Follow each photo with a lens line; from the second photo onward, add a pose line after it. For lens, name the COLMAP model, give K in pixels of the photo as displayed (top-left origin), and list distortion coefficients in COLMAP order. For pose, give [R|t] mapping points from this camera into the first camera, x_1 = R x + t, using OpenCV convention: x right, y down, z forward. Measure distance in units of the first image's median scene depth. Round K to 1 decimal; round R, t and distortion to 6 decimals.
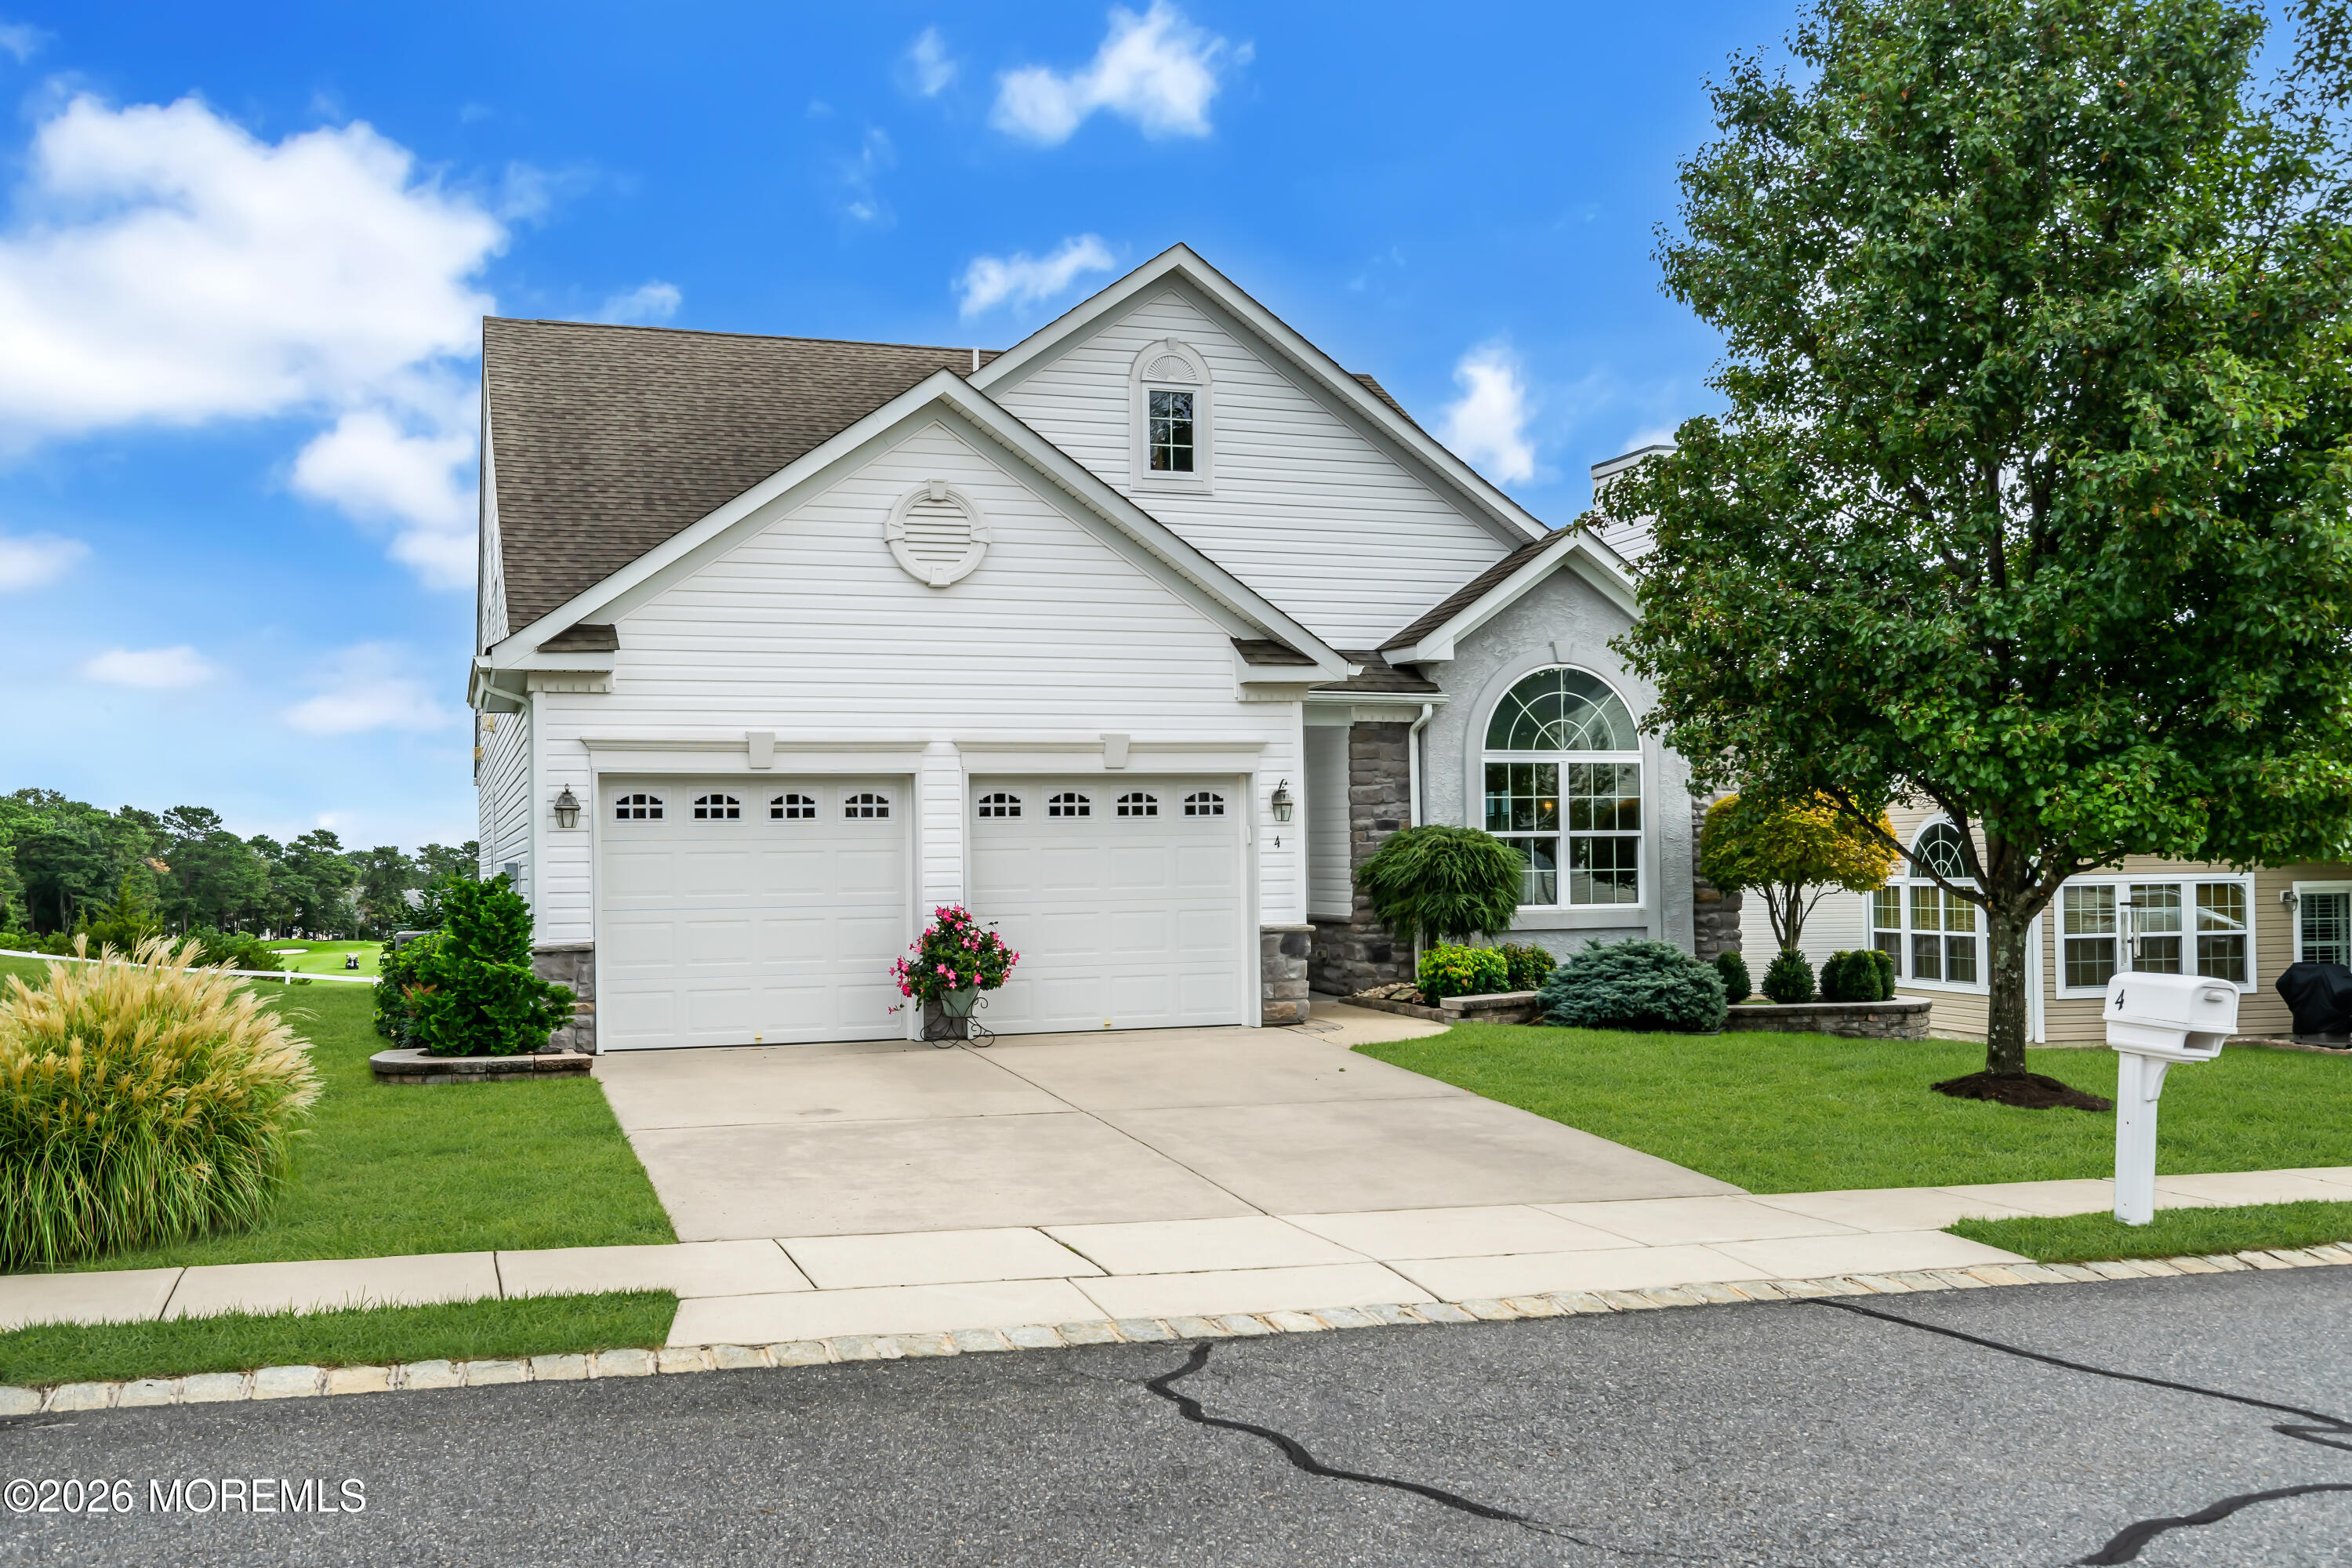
lens RADIAL K [[2139.4, 0, 1176.0], [0, 2139.4, 784.0], [0, 0, 1]] dist [-0.016958, -0.001588]
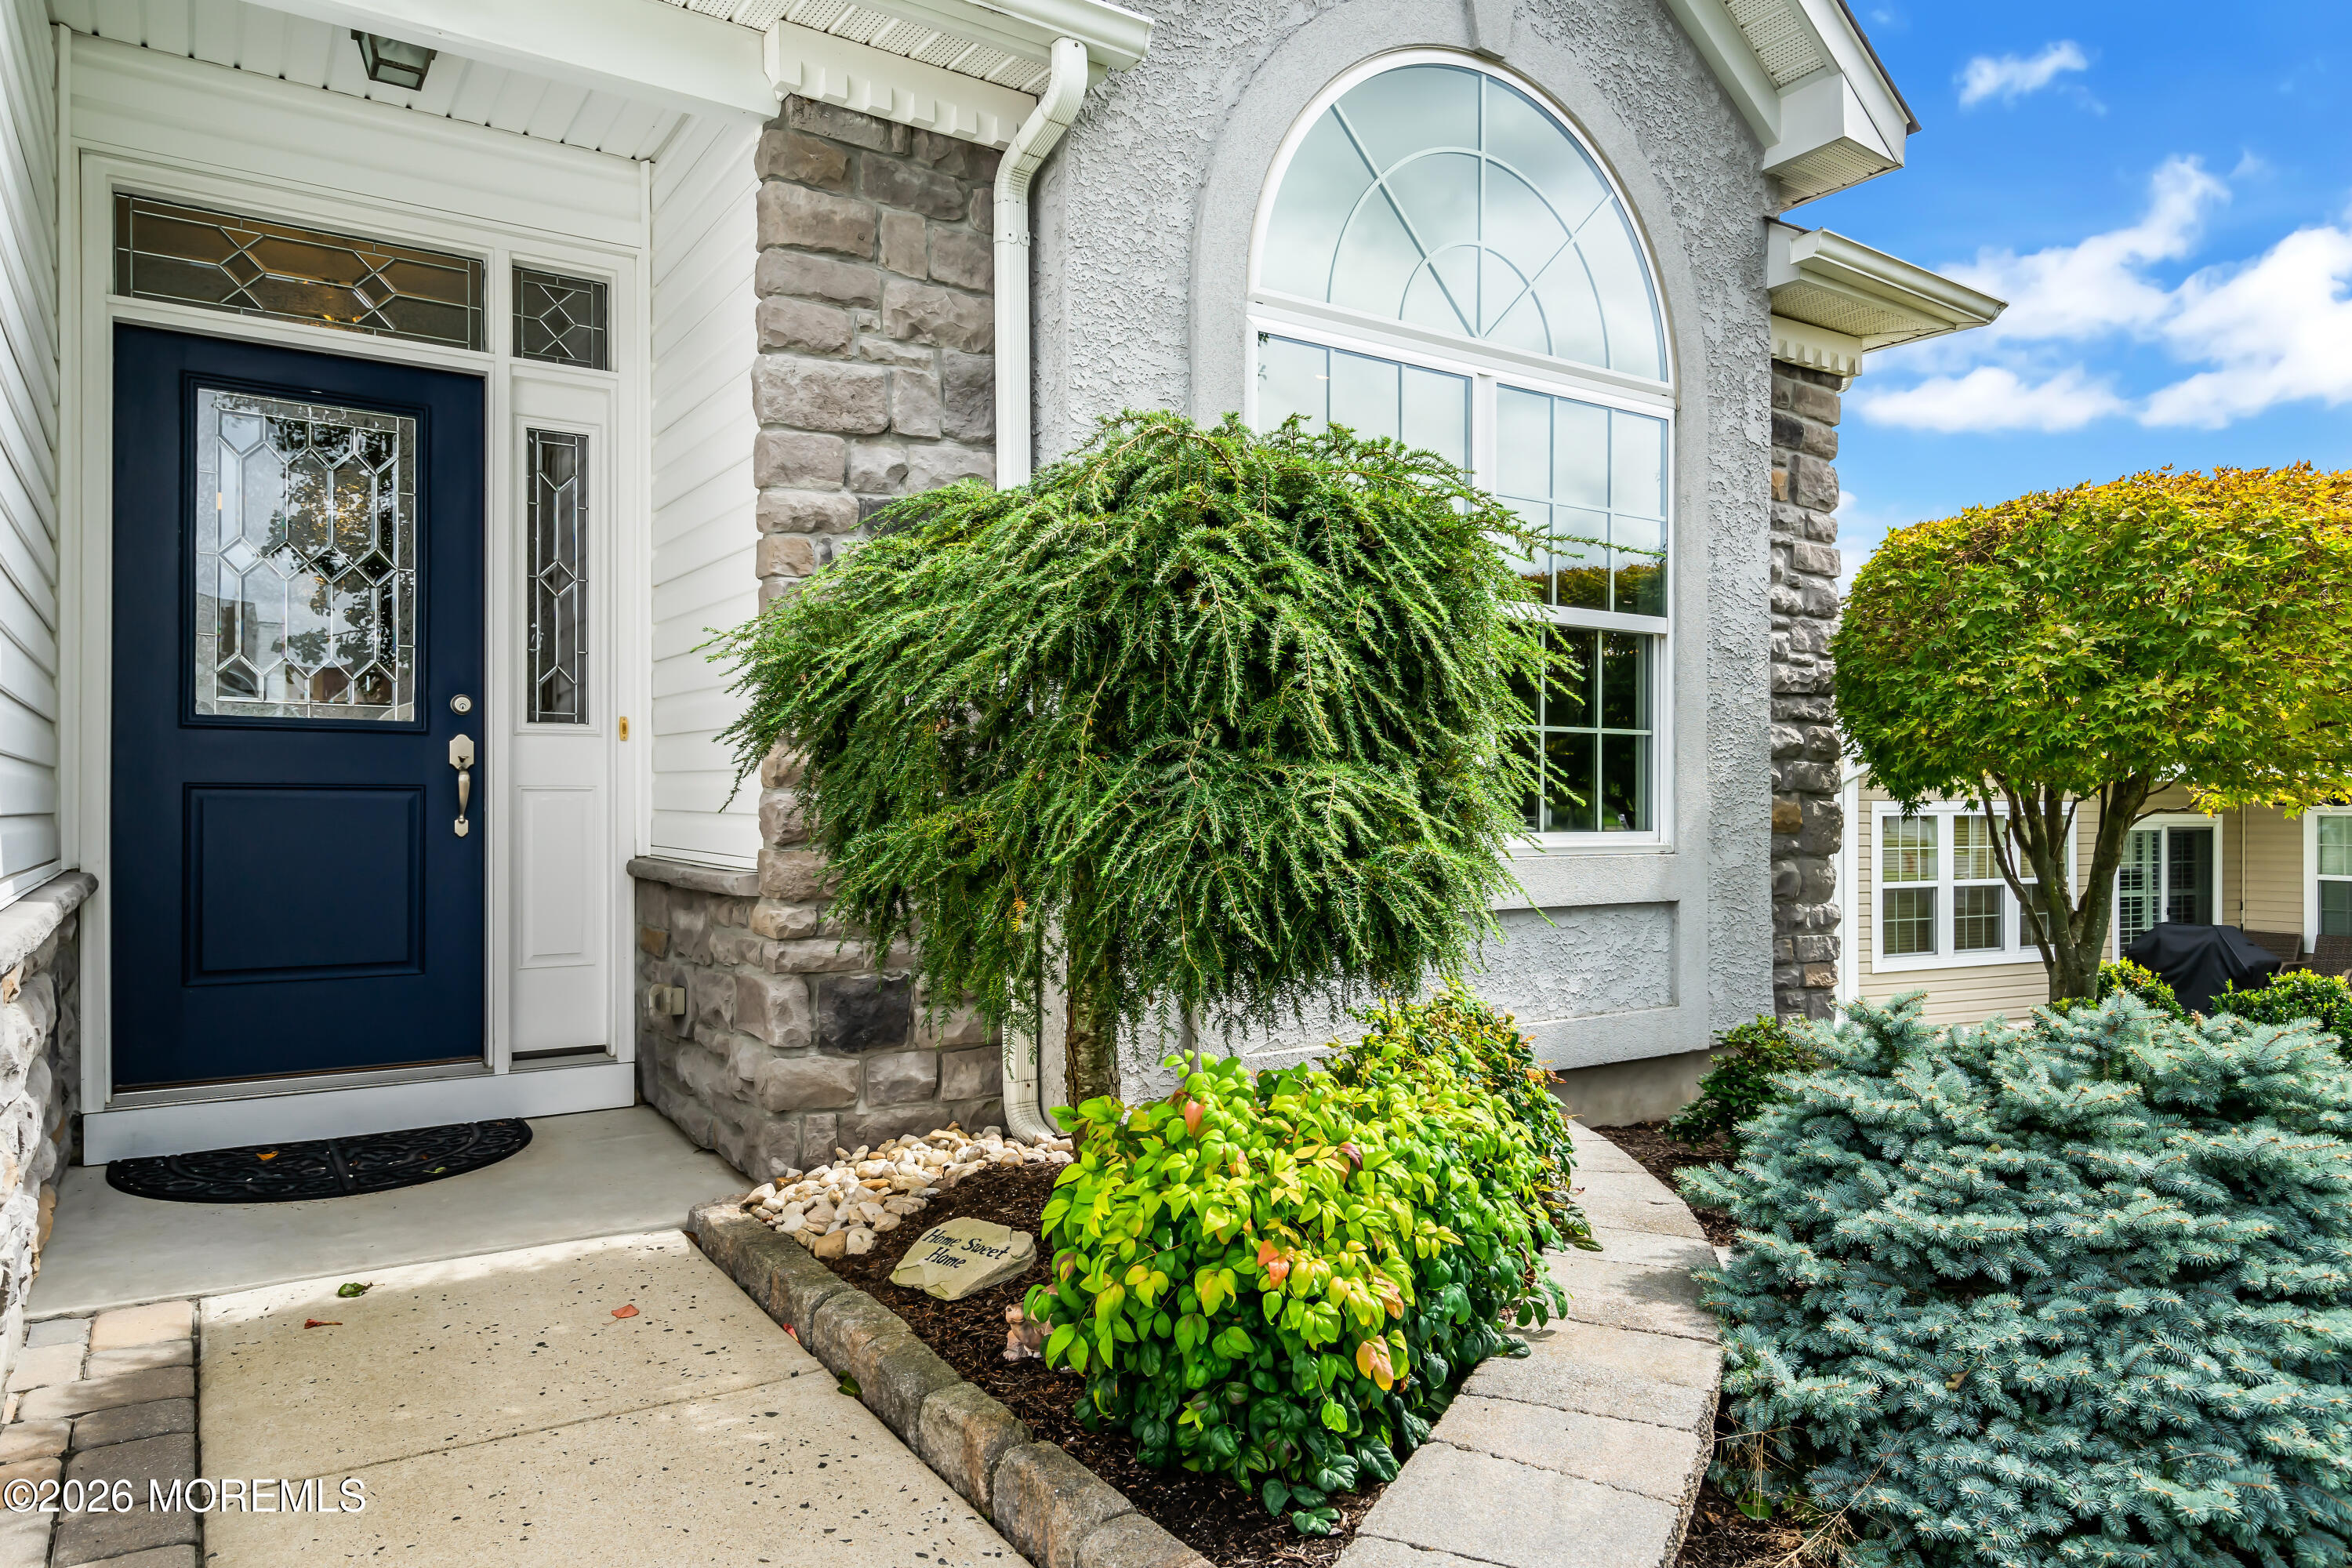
lens RADIAL K [[1522.5, 0, 1176.0], [0, 1522.5, 784.0], [0, 0, 1]] dist [0.001559, -0.000384]
pose [[0.969926, 0.016647, 0.242832, 0.099647], [-0.022208, 0.999550, 0.020179, 0.053857], [-0.242386, -0.024965, 0.969859, 0.938937]]
